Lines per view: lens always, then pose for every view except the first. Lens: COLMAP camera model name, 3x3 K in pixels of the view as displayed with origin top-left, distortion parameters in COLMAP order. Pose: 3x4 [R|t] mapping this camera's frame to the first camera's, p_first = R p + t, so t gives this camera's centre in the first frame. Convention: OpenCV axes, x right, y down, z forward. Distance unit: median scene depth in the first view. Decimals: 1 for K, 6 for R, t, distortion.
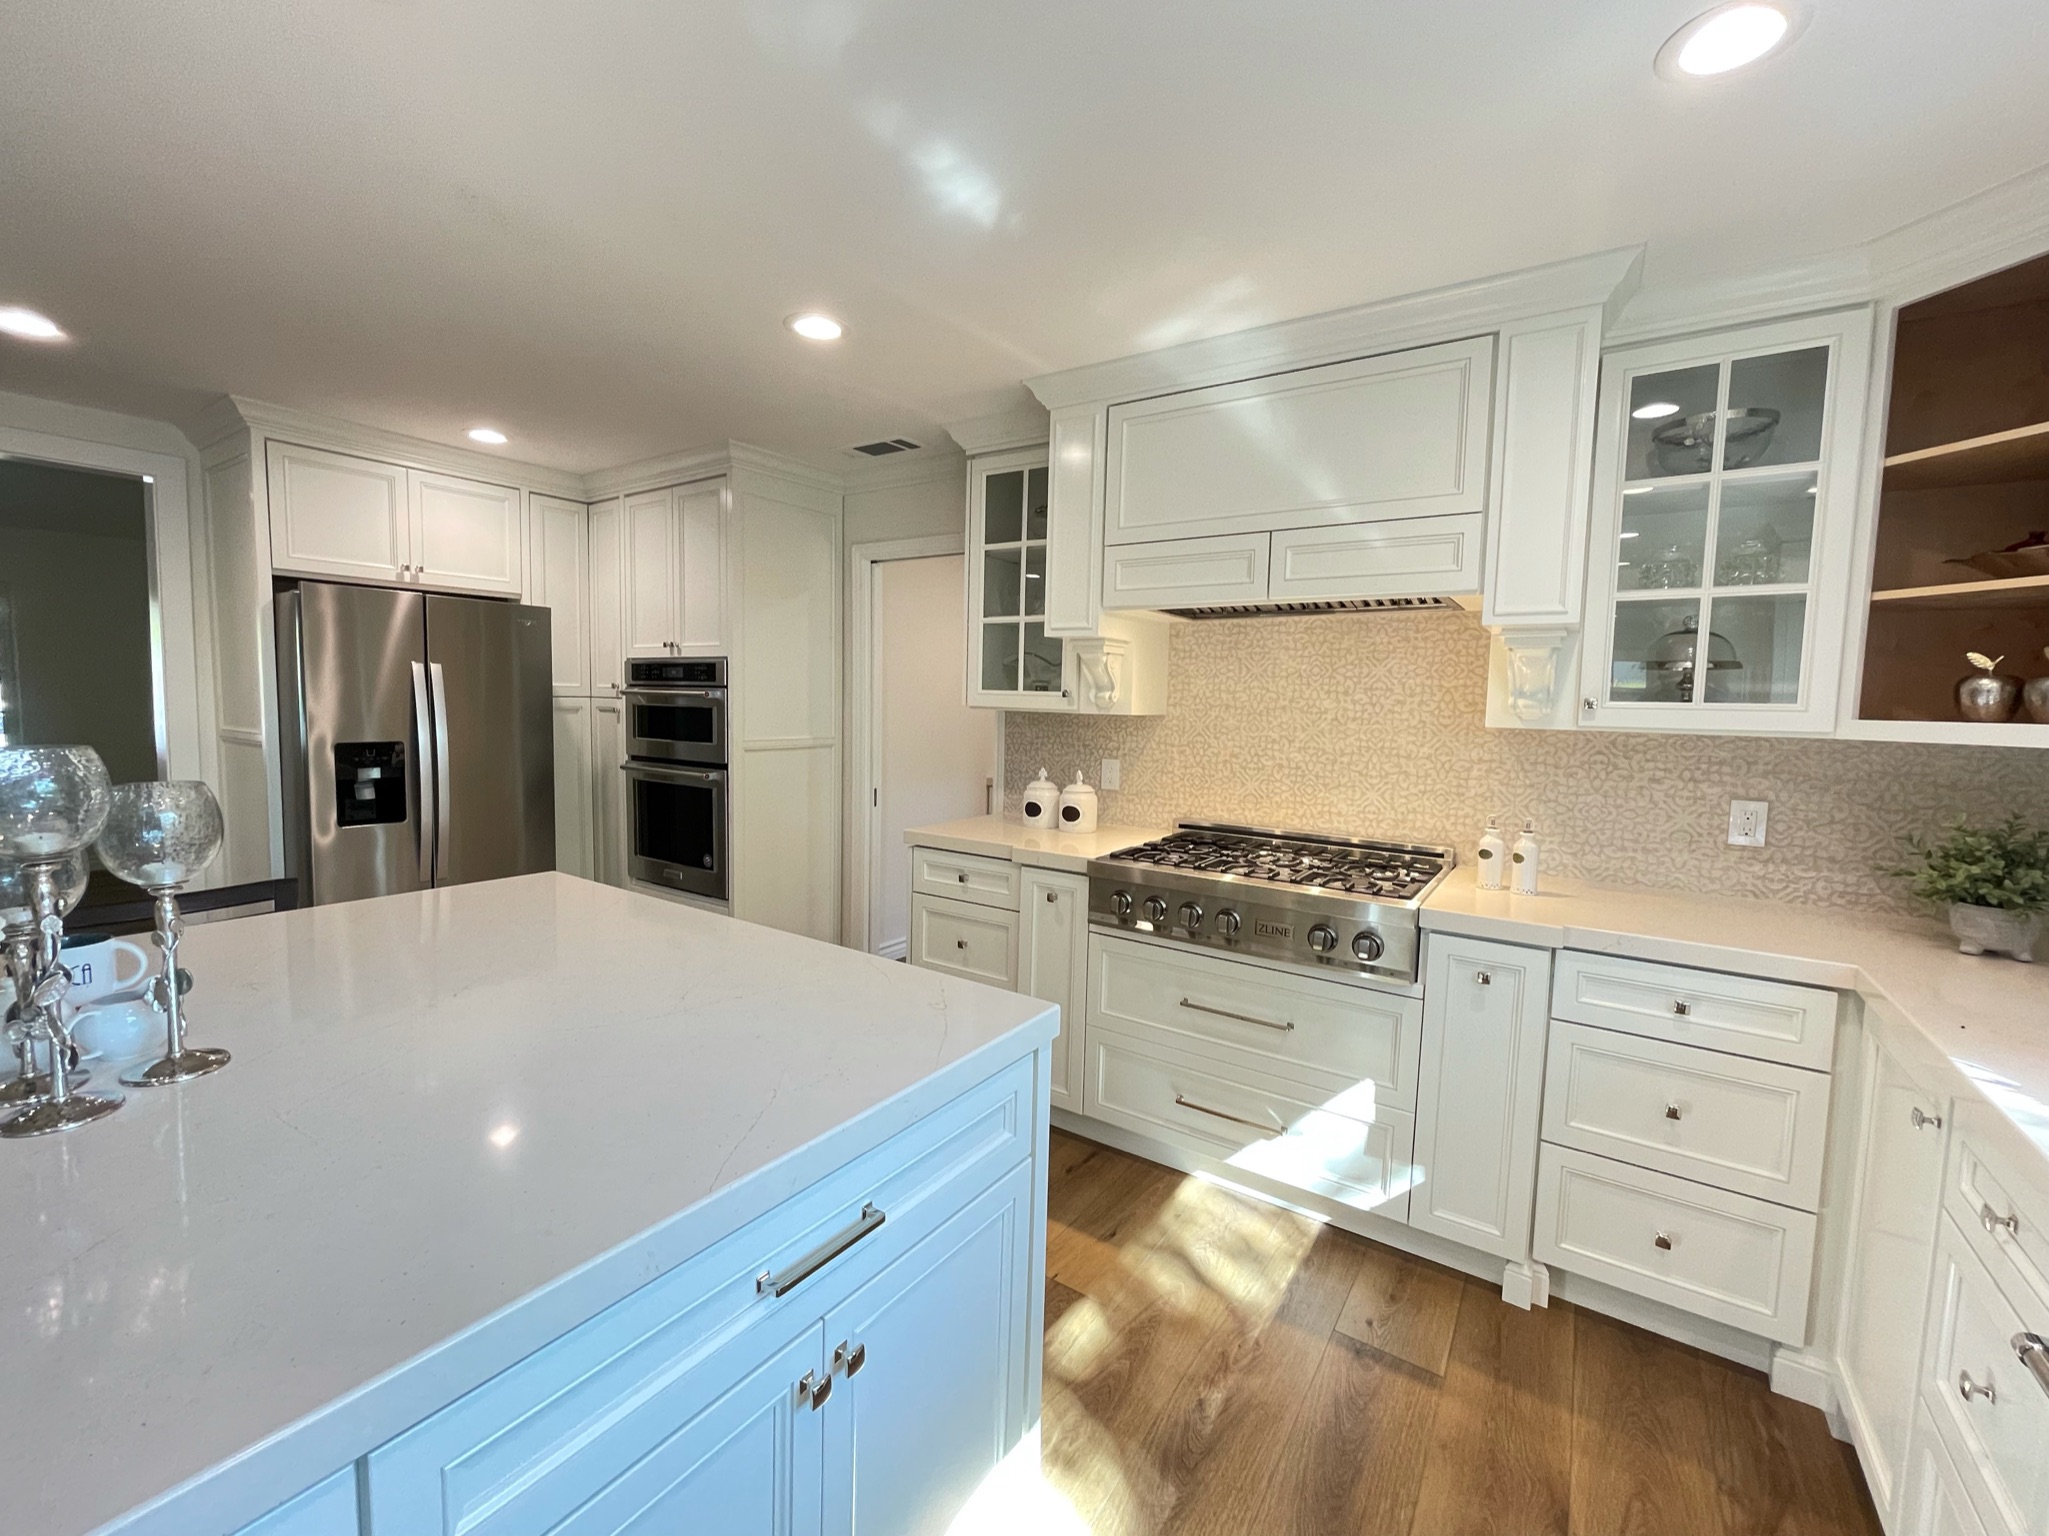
lens RADIAL K [[849.6, 0, 1011.5], [0, 849.6, 766.7], [0, 0, 1]] dist [-0.002475, -0.000625]
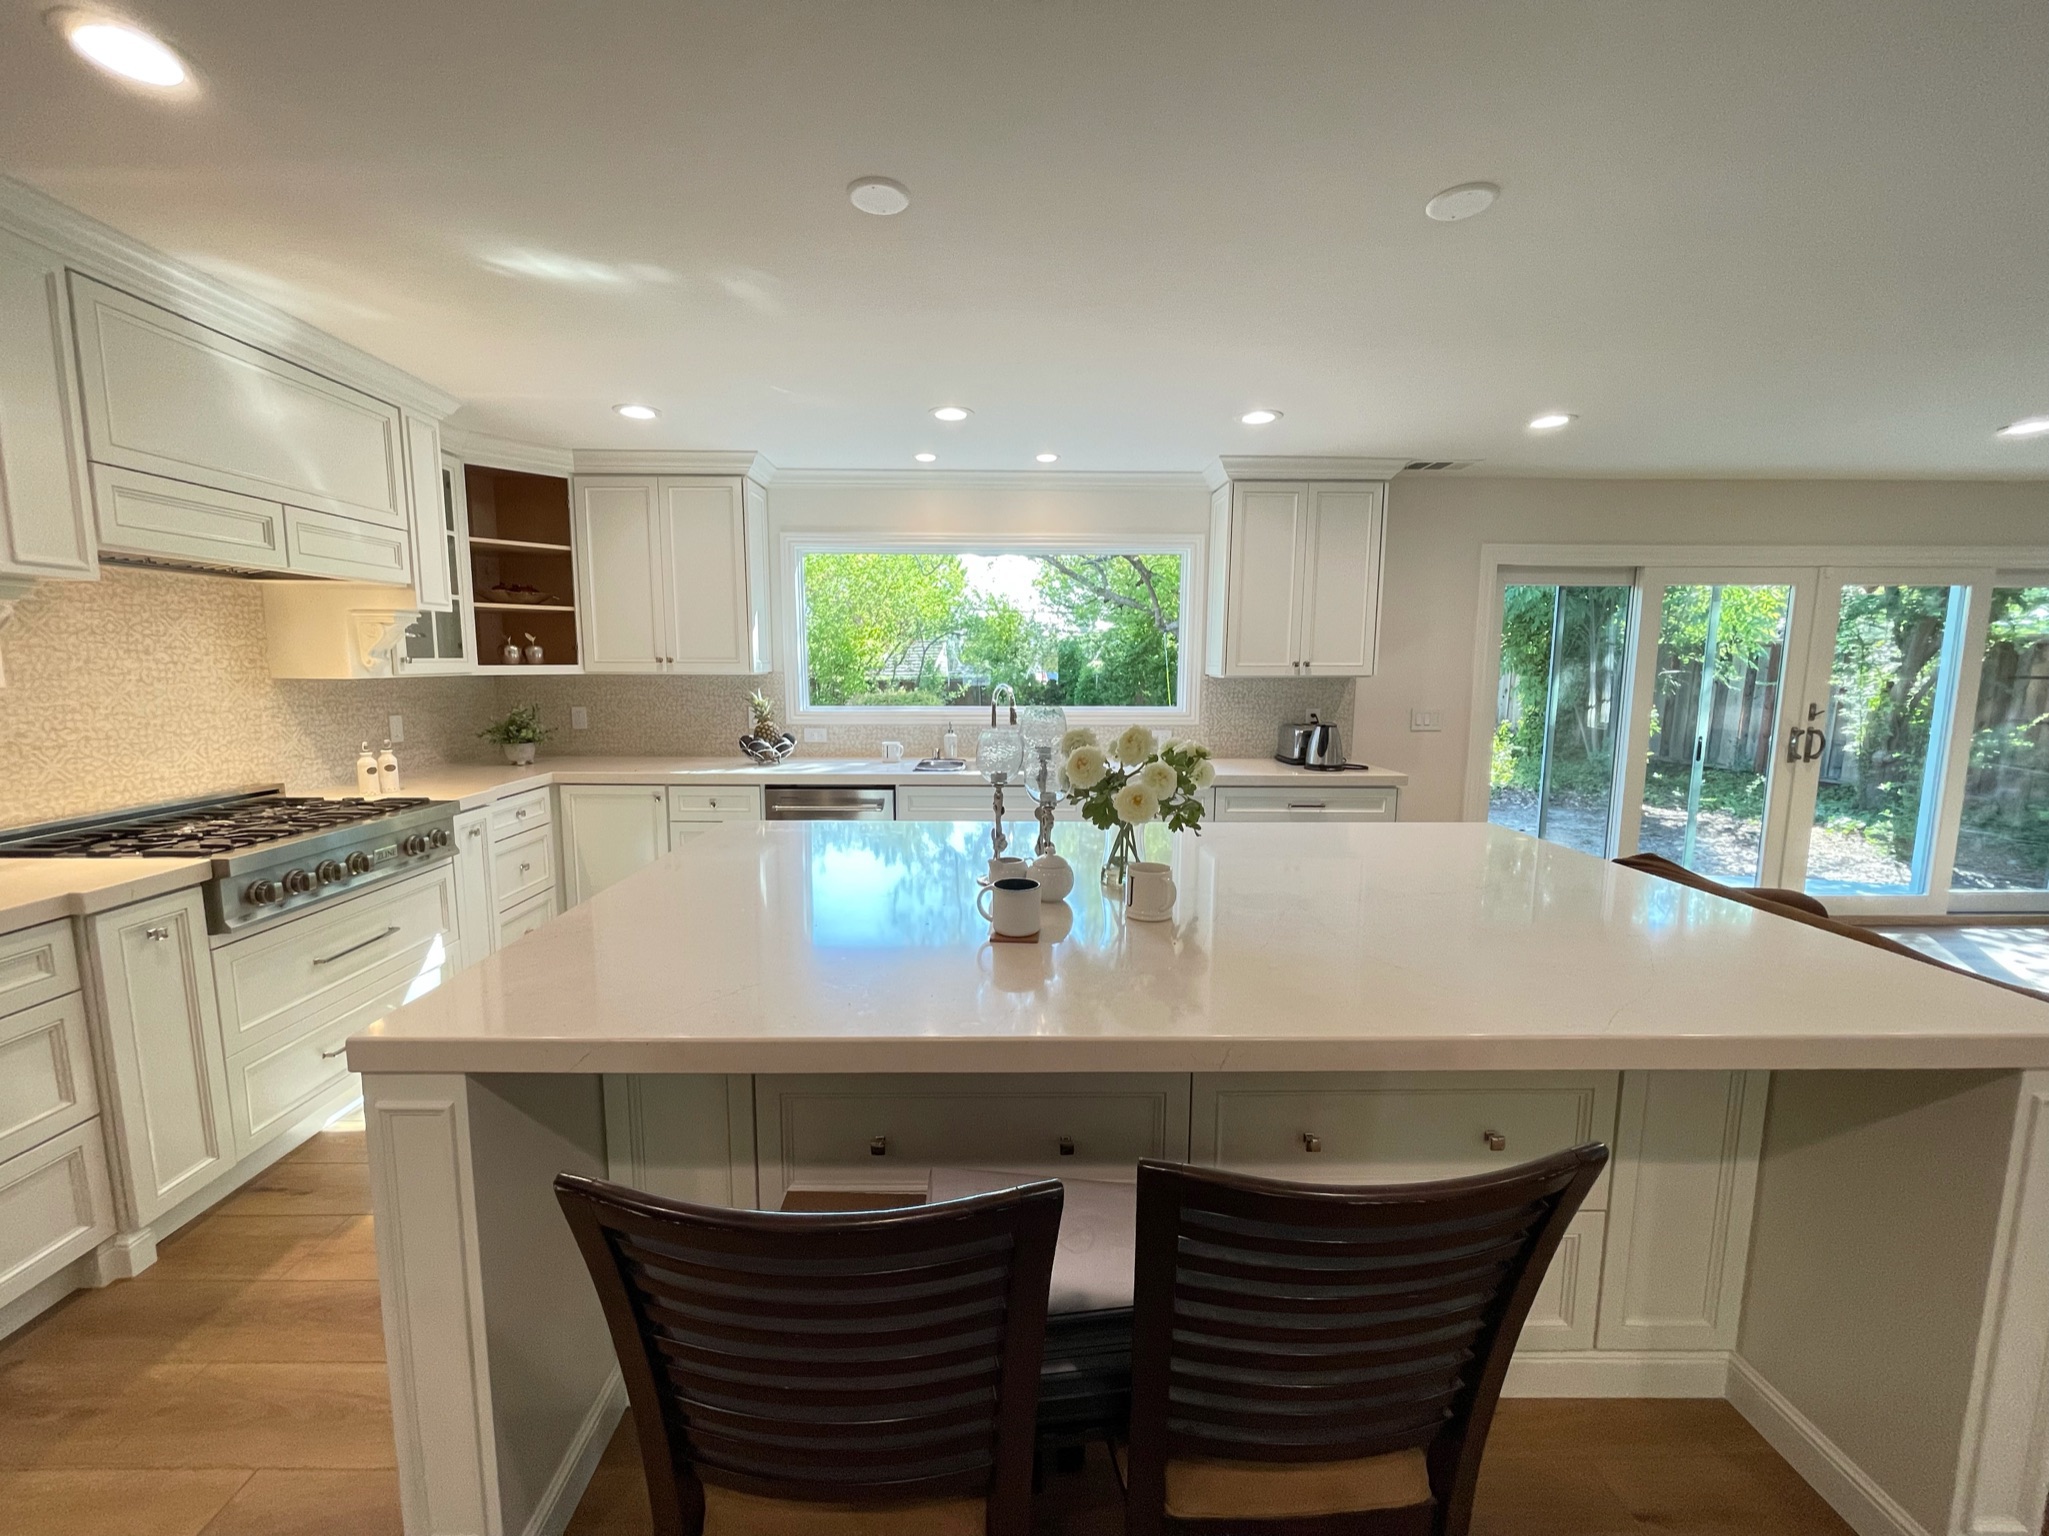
lens RADIAL K [[818.8, 0, 1012.6], [0, 818.8, 764.3], [0, 0, 1]] dist [-0.003221, -0.000435]
pose [[-0.582528, -0.128039, 0.802662, -0.926318], [0.045419, 0.980844, 0.189425, -0.092805], [-0.811540, 0.146802, -0.565554, 0.752348]]
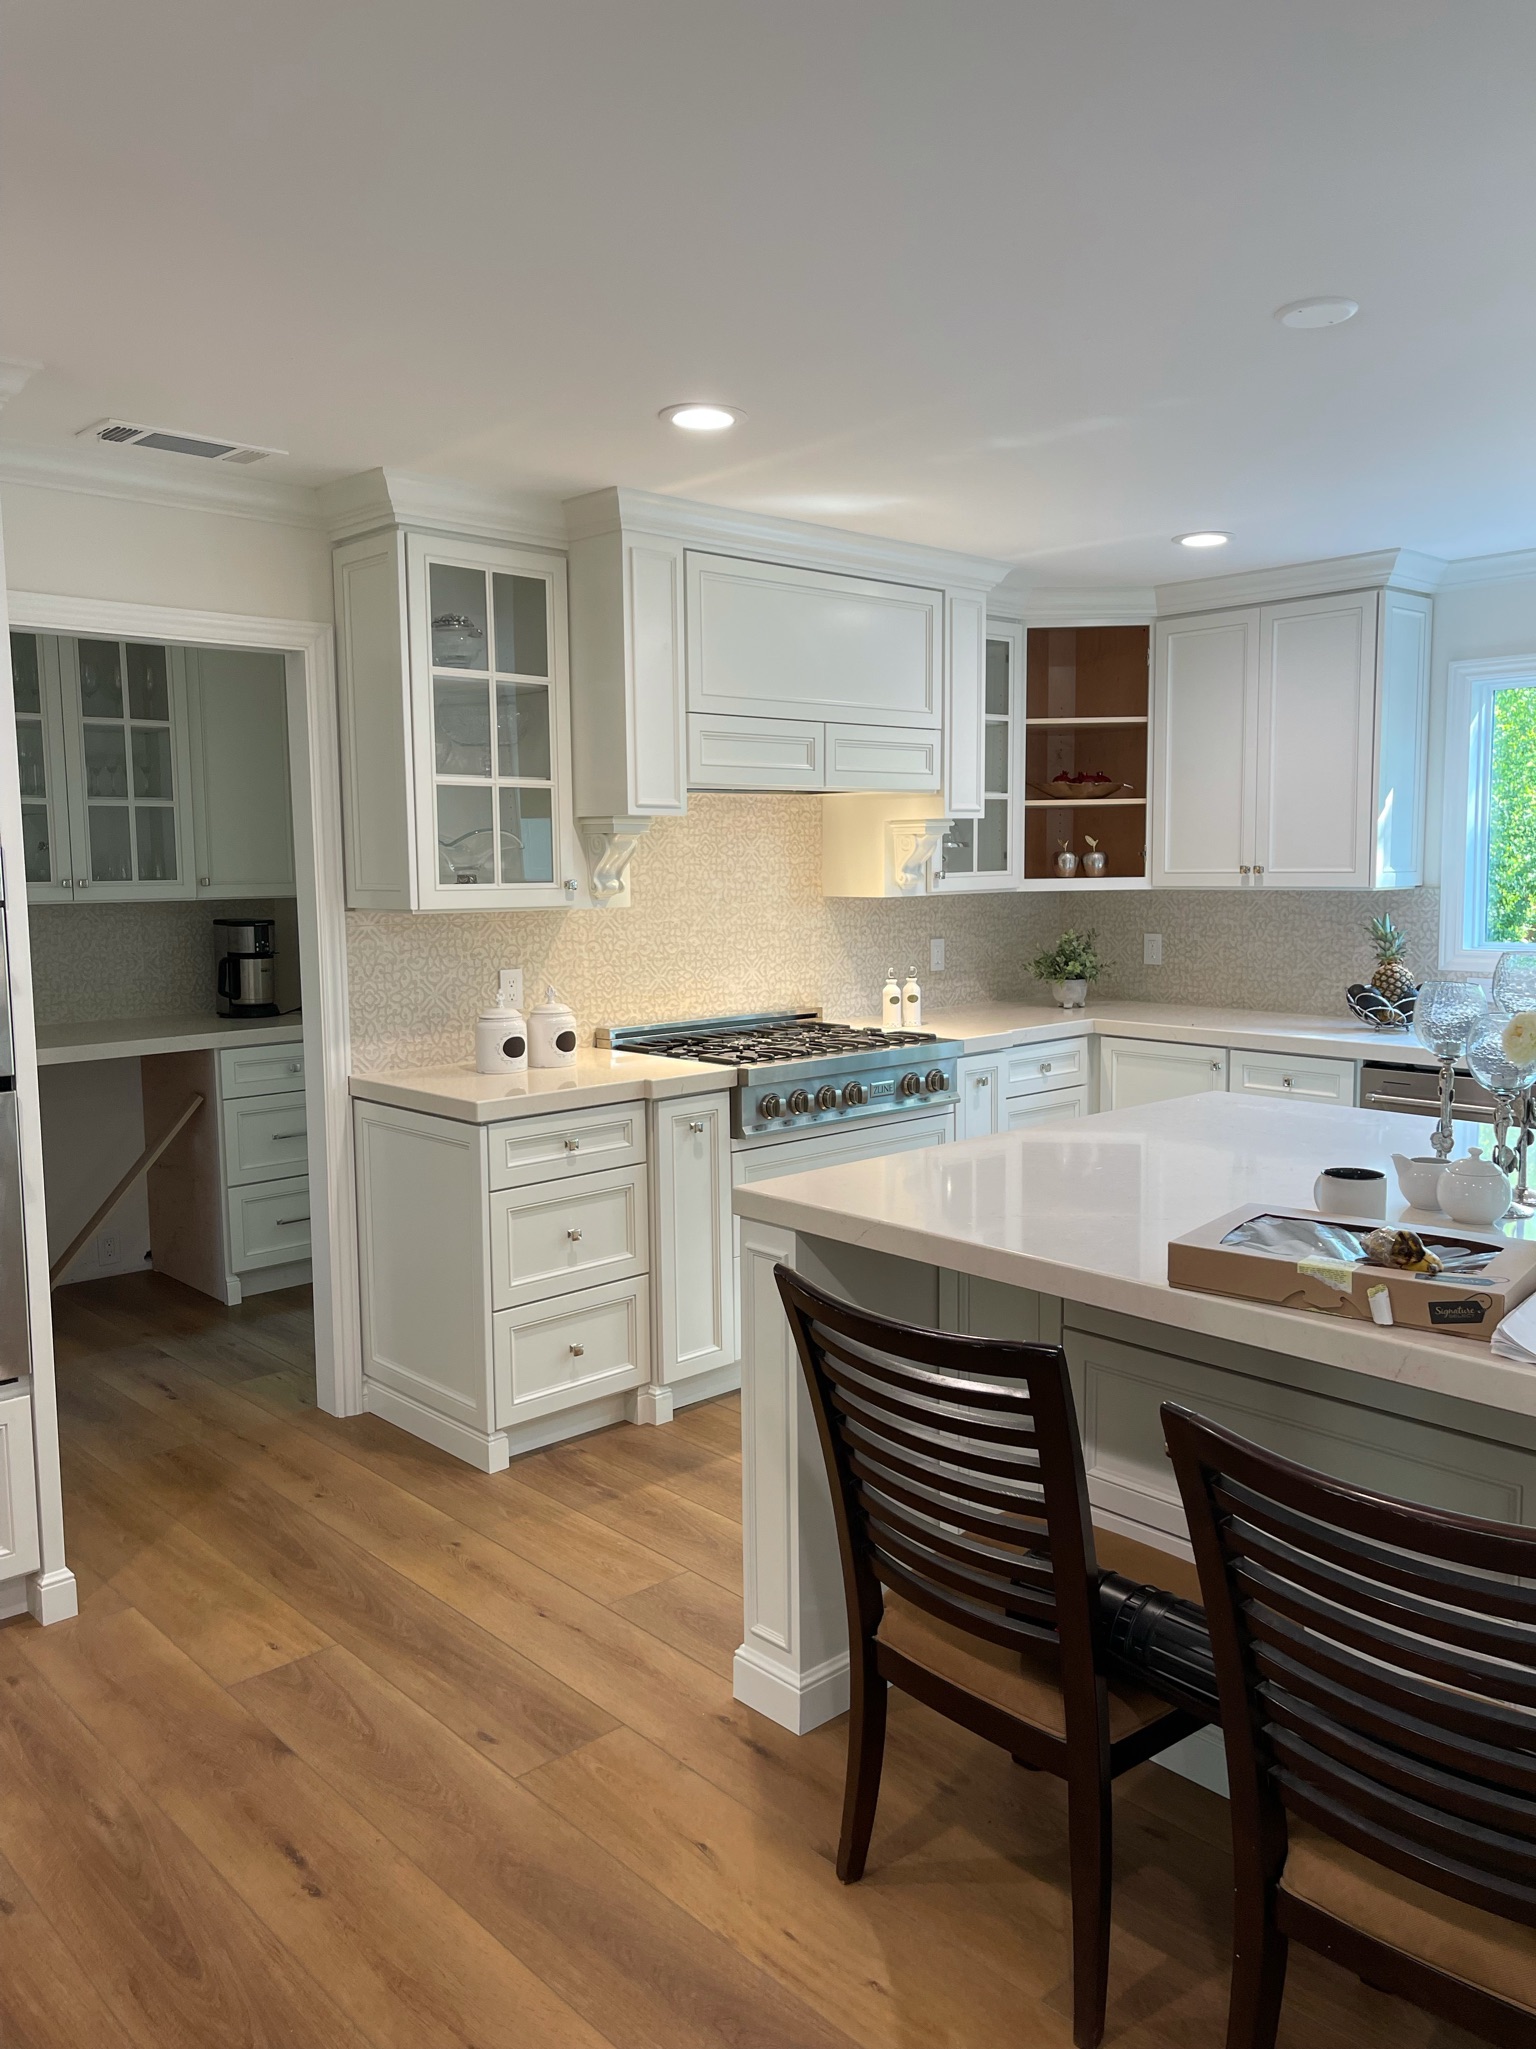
lens RADIAL K [[1536.3, 0, 776.3], [0, 1536.3, 1012.6], [0, 0, 1]] dist [0.097103, -0.137847]
pose [[0.216120, -0.126506, 0.968137, -1.364457], [0.093827, 0.989672, 0.108375, -0.114309], [-0.971848, 0.067415, 0.225757, 0.554240]]
